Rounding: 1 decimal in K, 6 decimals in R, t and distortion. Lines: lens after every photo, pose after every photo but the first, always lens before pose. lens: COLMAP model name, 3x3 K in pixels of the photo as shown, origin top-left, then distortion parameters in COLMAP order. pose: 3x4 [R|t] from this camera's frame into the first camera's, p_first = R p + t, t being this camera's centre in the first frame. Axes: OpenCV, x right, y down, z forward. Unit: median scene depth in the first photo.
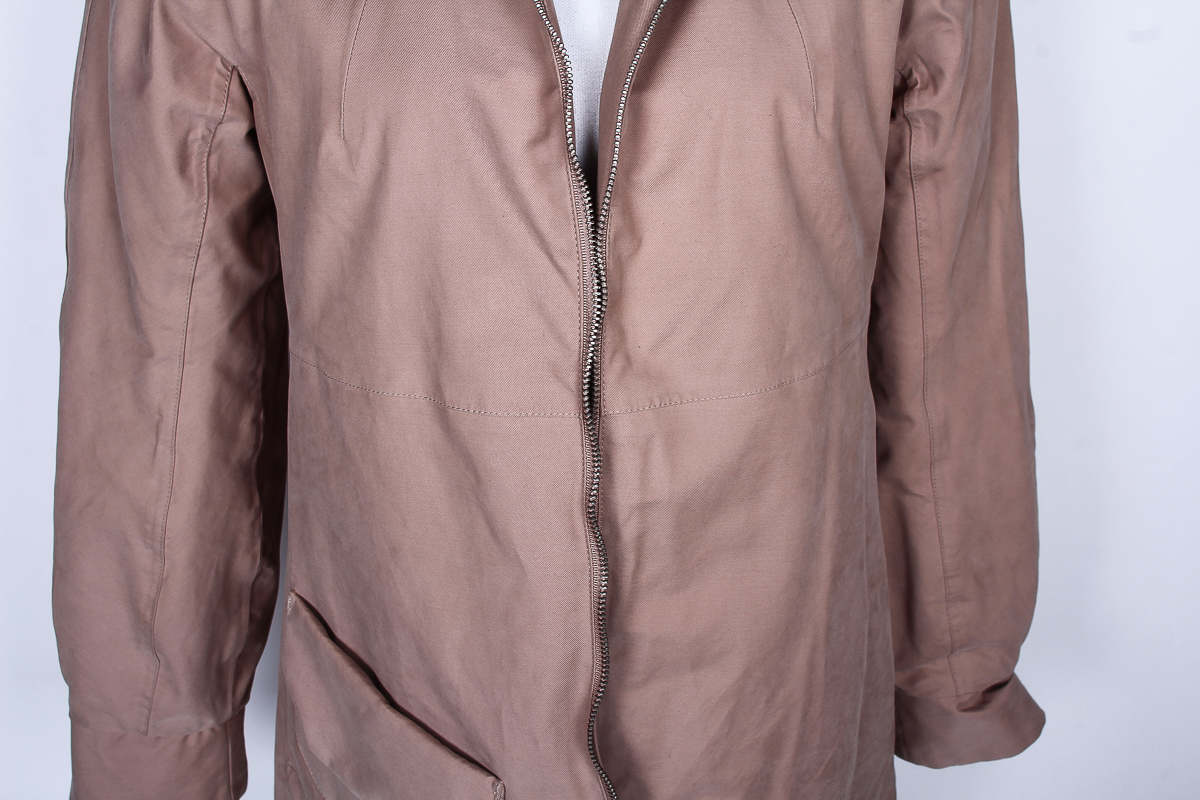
lens RADIAL K [[1350.9, 0, 607.6], [0, 1350.9, 402.1], [0, 0, 1]] dist [-0.094723, 0.058079]
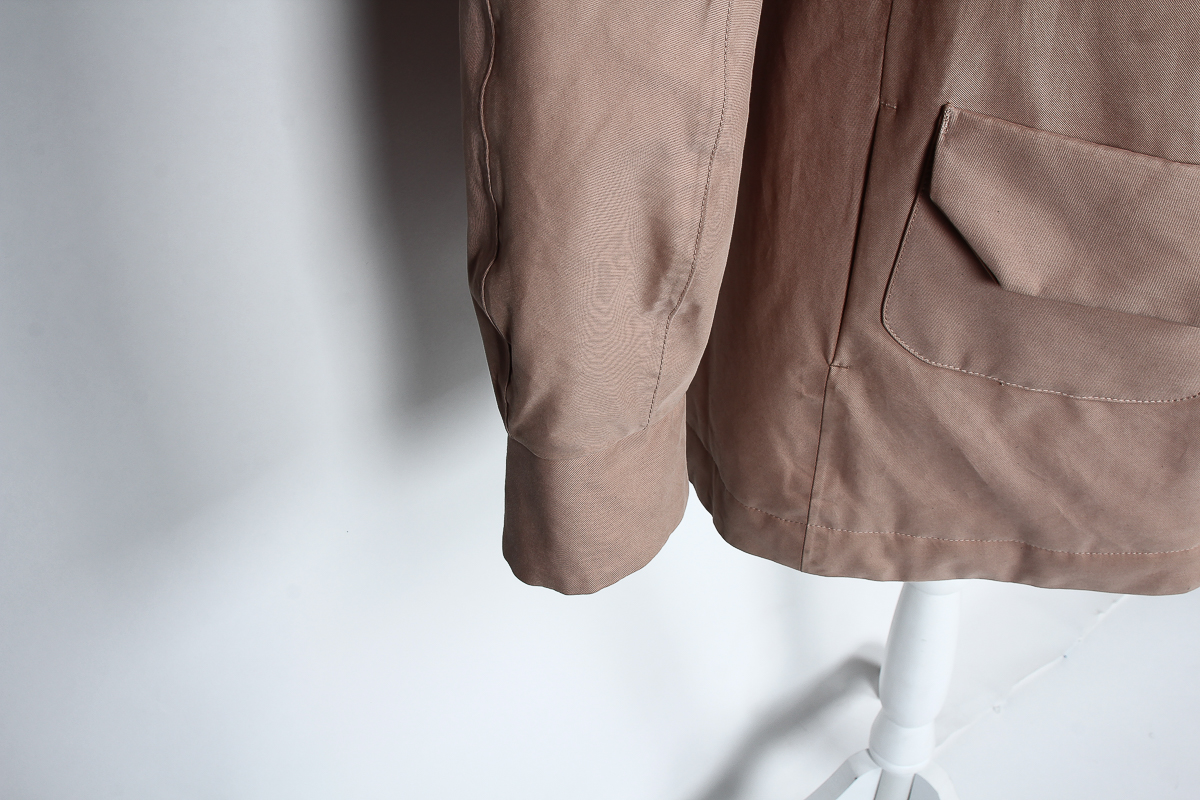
lens RADIAL K [[1350.9, 0, 607.6], [0, 1350.9, 402.1], [0, 0, 1]] dist [-0.094723, 0.058079]
pose [[0.799392, -0.448570, 0.399696, -0.847108], [0.326631, 0.882832, 0.337522, -0.032365], [-0.504266, -0.139259, 0.852245, 0.471250]]
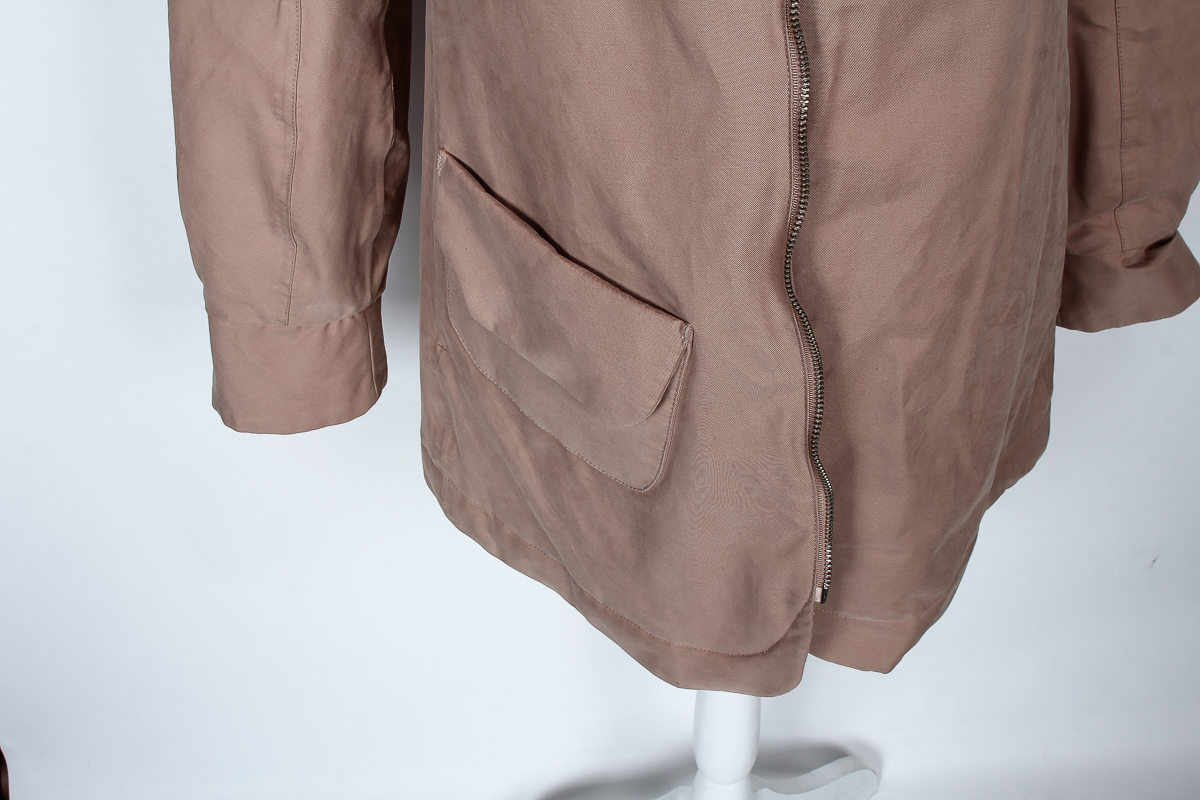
lens RADIAL K [[1350.9, 0, 607.6], [0, 1350.9, 402.1], [0, 0, 1]] dist [-0.094723, 0.058079]
pose [[0.998454, -0.040716, -0.037848, -0.100674], [0.048908, 0.967030, 0.249922, 0.091146], [0.026425, -0.251387, 0.967526, 0.054969]]
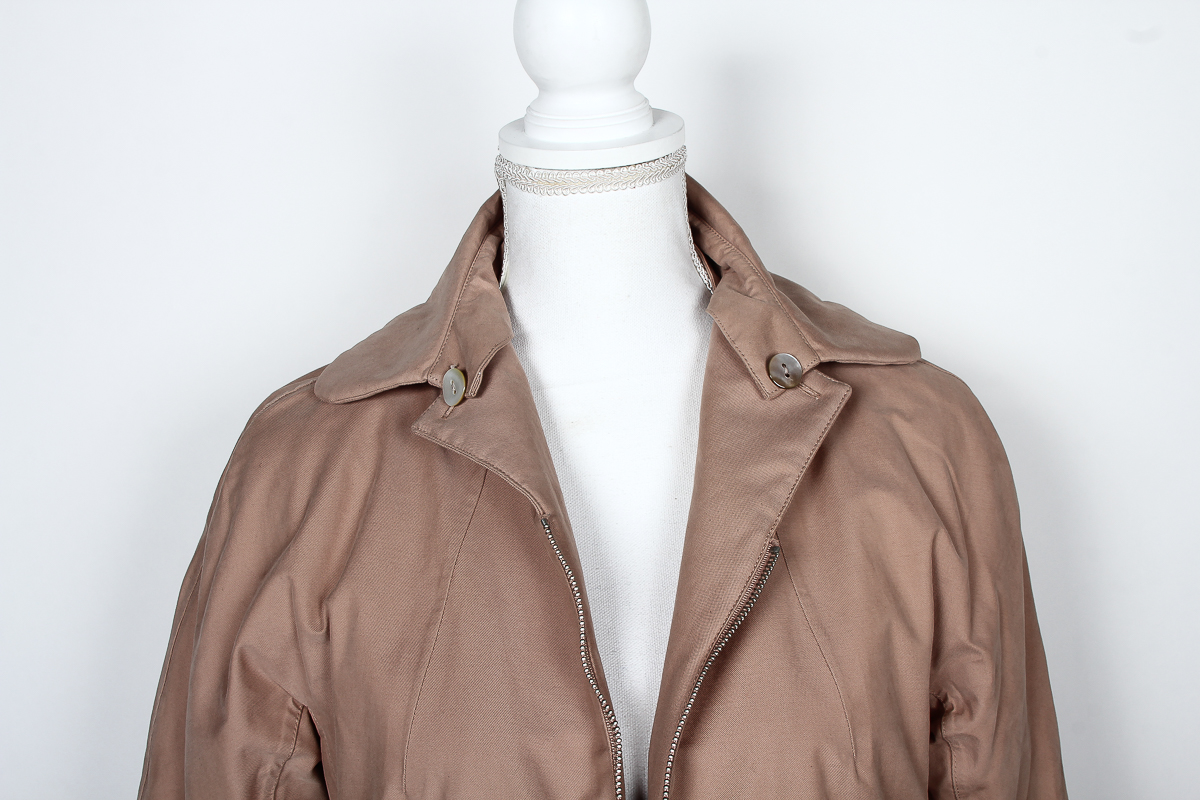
lens RADIAL K [[1350.9, 0, 607.6], [0, 1350.9, 402.1], [0, 0, 1]] dist [-0.094723, 0.058079]
pose [[0.998855, -0.027307, -0.039274, 0.009888], [0.012298, 0.940044, -0.340832, -0.110391], [0.046227, 0.339959, 0.939303, -0.072295]]
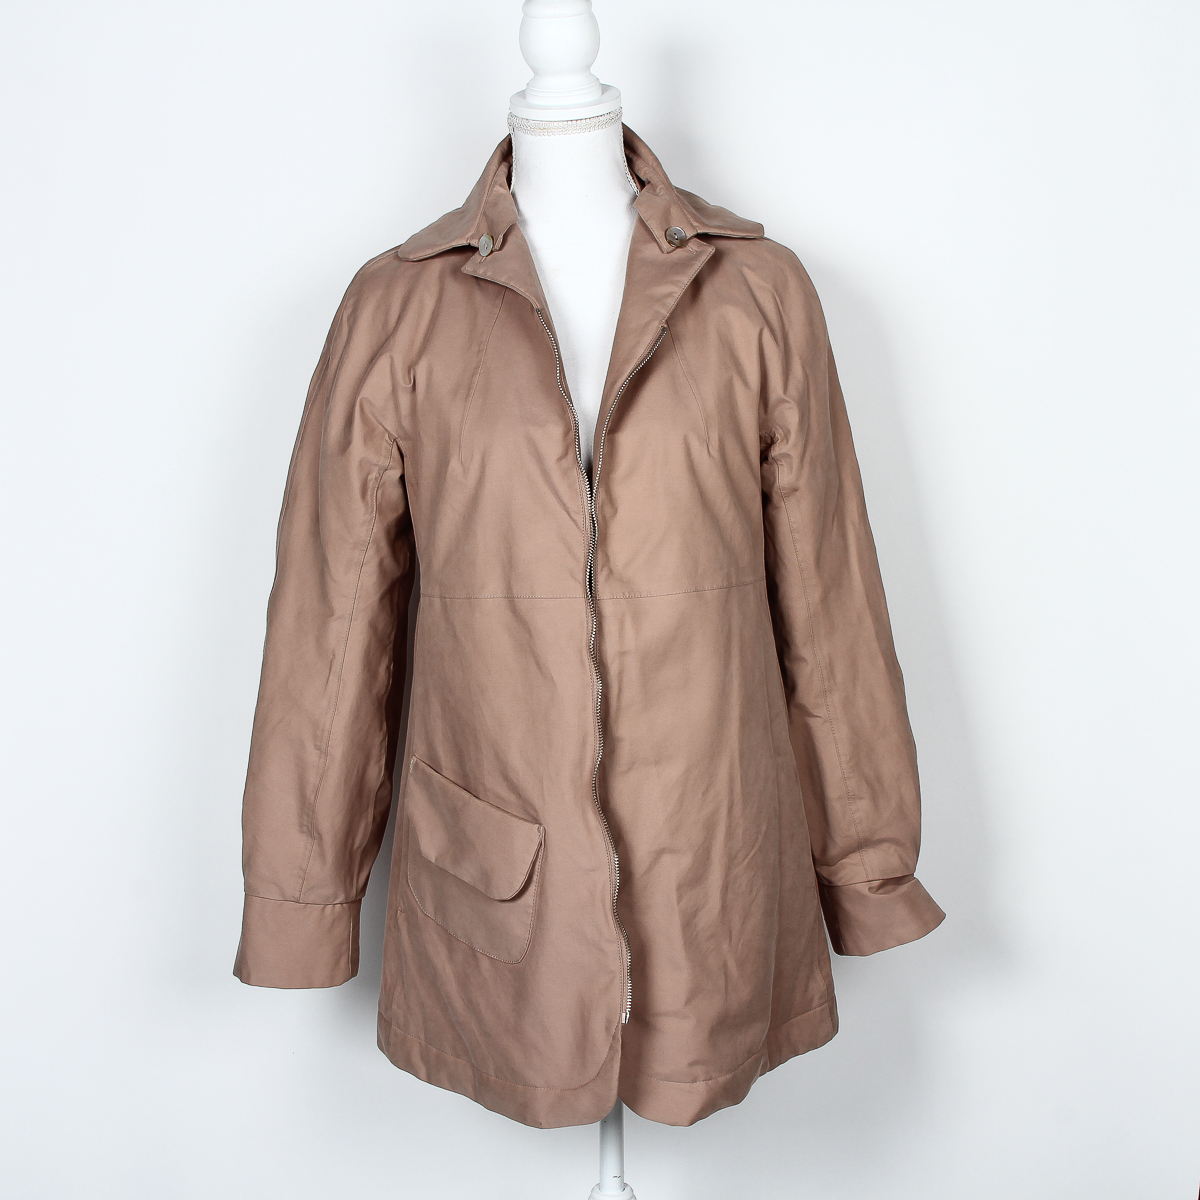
lens RADIAL K [[1959.3, 0, 601.4], [0, 1959.3, 598.3], [0, 0, 1]] dist [-0.102276, 0.091745]
pose [[0.998585, -0.022792, -0.048056, 0.117786], [0.007995, 0.957584, -0.288042, 0.704025], [0.052583, 0.287250, 0.956411, -1.421099]]
